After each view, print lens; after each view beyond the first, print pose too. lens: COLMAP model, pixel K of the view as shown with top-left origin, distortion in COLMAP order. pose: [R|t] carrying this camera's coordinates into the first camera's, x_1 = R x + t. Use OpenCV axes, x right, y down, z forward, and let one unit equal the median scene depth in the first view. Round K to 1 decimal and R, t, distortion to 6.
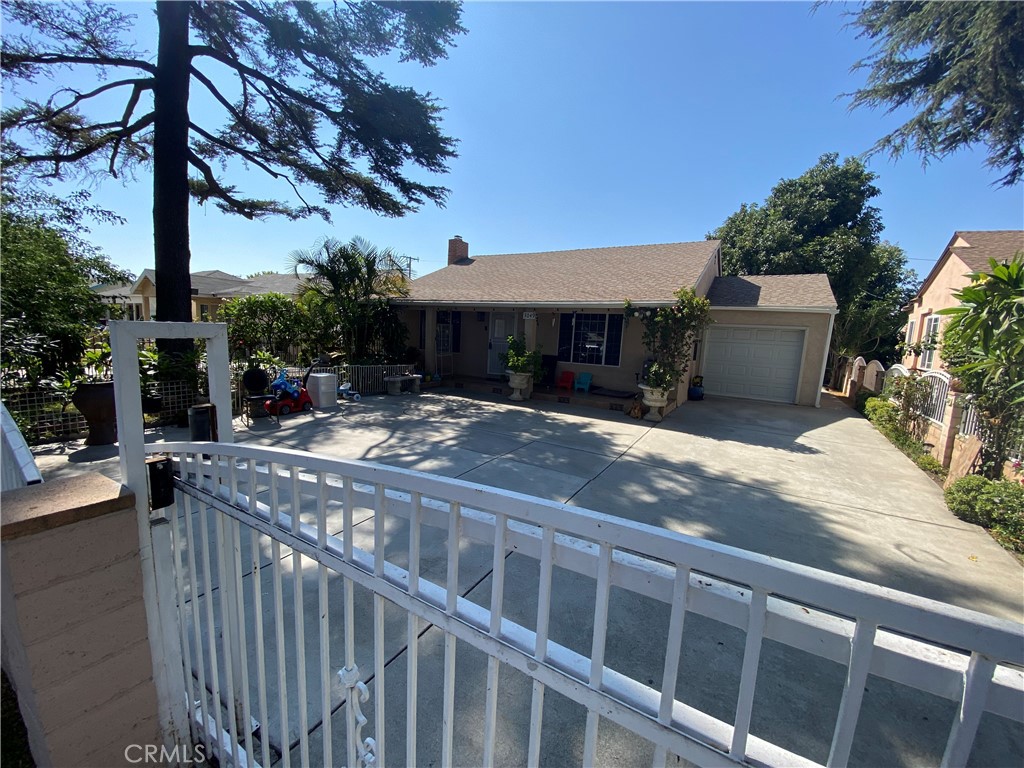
lens RADIAL K [[414.7, 0, 511.9], [0, 414.7, 379.8], [0, 0, 1]] dist [0.053936, -0.035337]
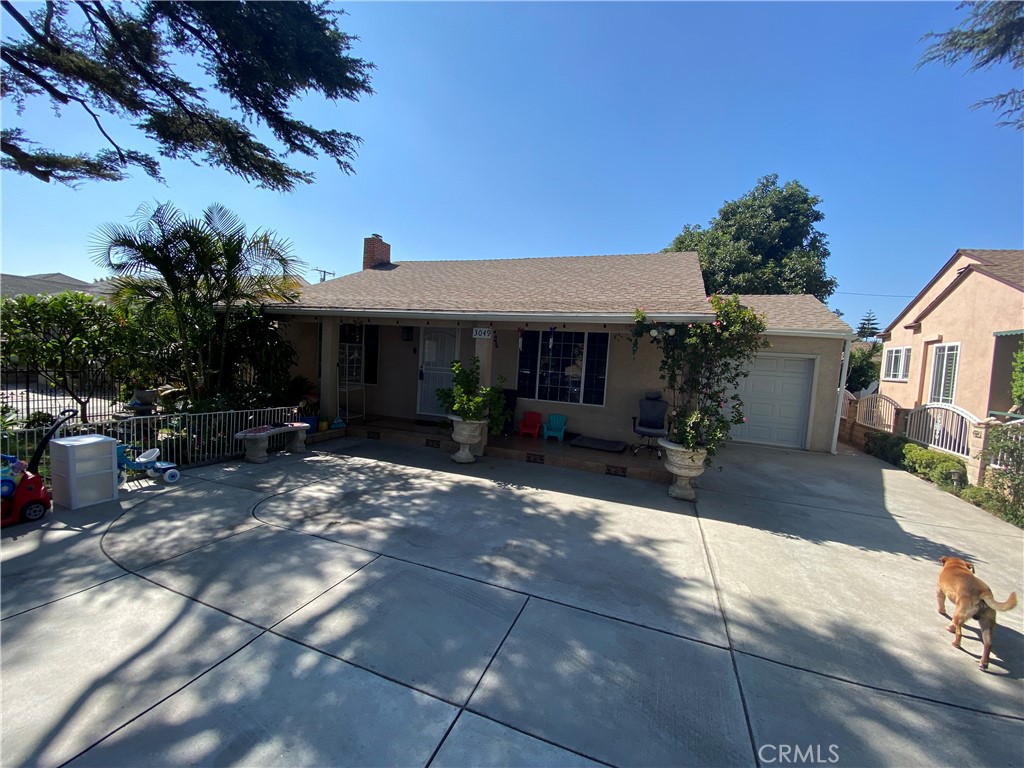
lens RADIAL K [[414.7, 0, 511.9], [0, 414.7, 379.8], [0, 0, 1]] dist [0.053936, -0.035337]
pose [[0.984236, 0.000392, 0.176857, -0.030053], [0.009181, 0.998536, -0.053312, -0.042382], [-0.176619, 0.054095, 0.982792, 0.331945]]
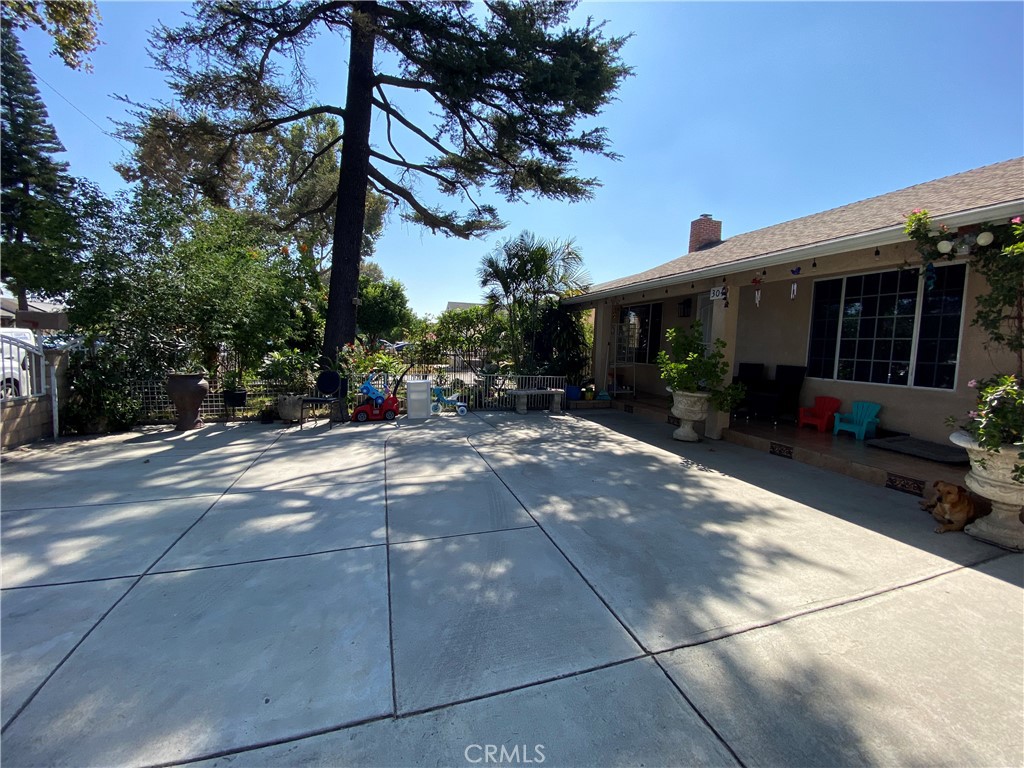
lens RADIAL K [[416.7, 0, 509.6], [0, 416.7, 379.5], [0, 0, 1]] dist [0.054287, -0.036808]
pose [[0.744237, 0.025621, -0.667424, 0.219124], [-0.064600, 0.997340, -0.033748, 0.001709], [0.664784, 0.068232, 0.743913, 0.389541]]
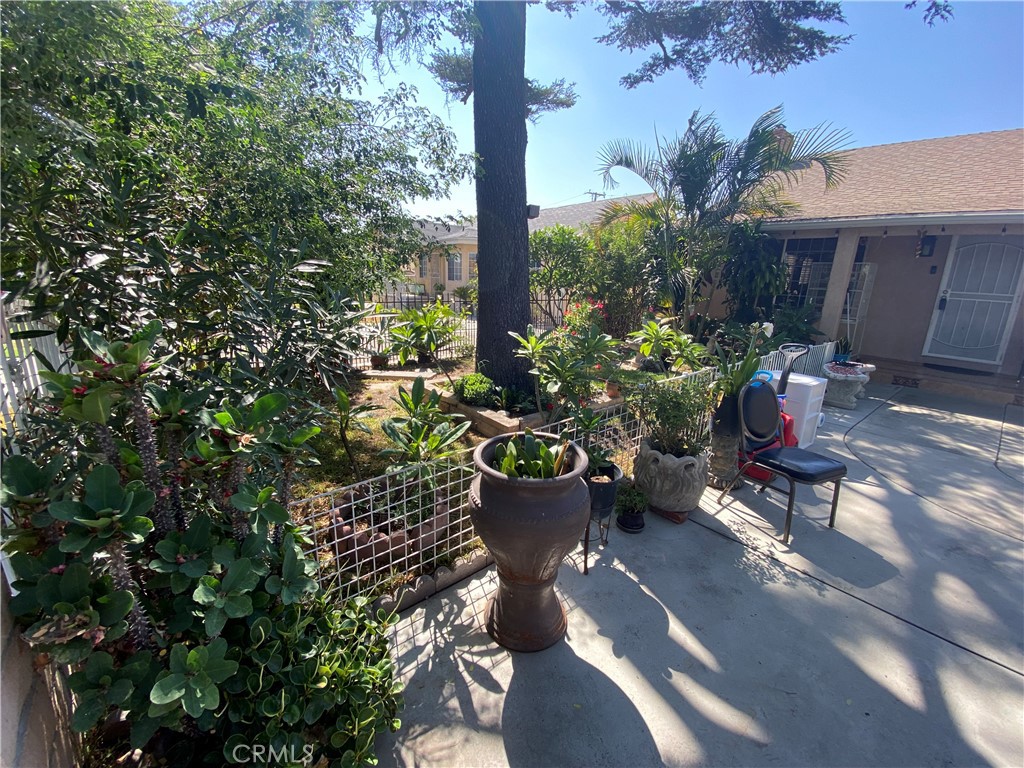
lens RADIAL K [[416.7, 0, 509.6], [0, 416.7, 379.5], [0, 0, 1]] dist [0.054287, -0.036808]
pose [[0.943268, 0.065074, -0.325593, -0.489155], [-0.025451, 0.991892, 0.124510, -0.048738], [0.331056, -0.109159, 0.937276, 0.375648]]
